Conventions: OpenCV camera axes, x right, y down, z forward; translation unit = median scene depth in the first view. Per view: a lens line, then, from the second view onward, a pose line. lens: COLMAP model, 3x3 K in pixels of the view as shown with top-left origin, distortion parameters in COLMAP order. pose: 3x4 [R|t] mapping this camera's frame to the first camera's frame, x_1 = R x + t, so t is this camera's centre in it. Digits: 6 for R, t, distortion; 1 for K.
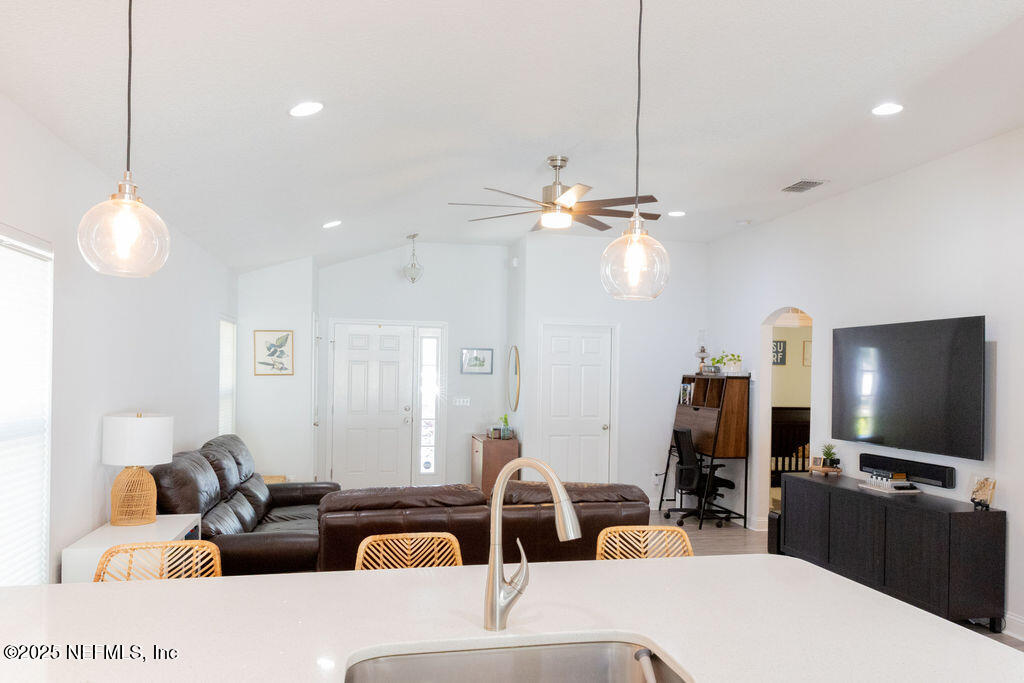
lens RADIAL K [[765.8, 0, 544.2], [0, 765.8, 381.4], [0, 0, 1]] dist [0.024938, -0.004606]
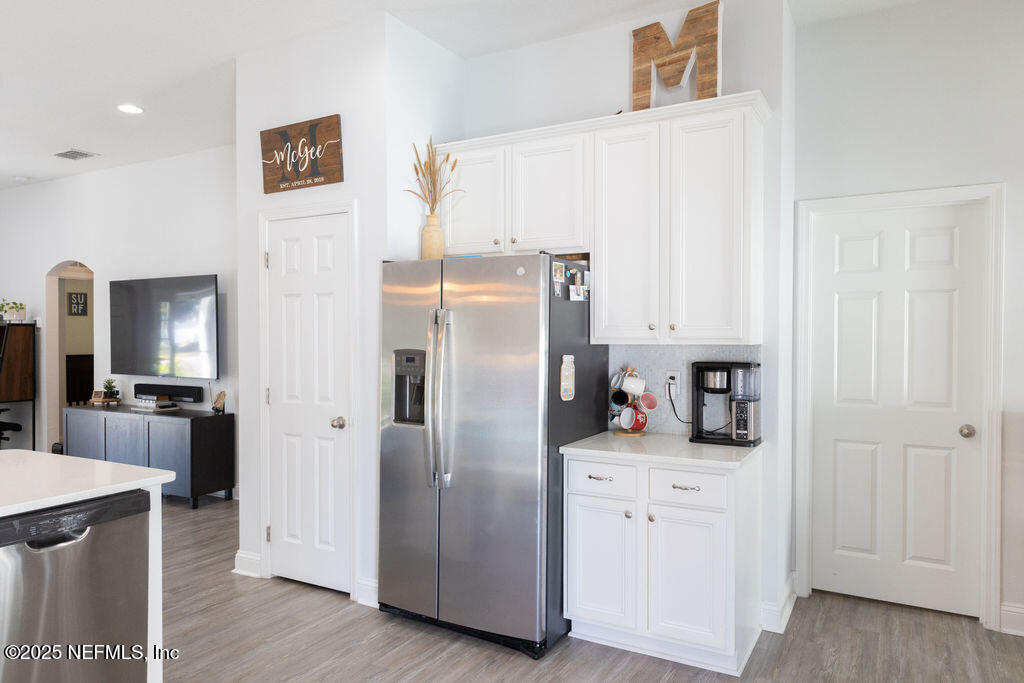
lens RADIAL K [[685.1, 0, 513.4], [0, 685.1, 342.1], [0, 0, 1]] dist [0.013074, -0.003604]
pose [[0.677928, -0.027257, 0.734622, 0.014404], [0.020681, 0.999624, 0.018004, 0.015503], [-0.734837, 0.002987, 0.678237, -0.138227]]
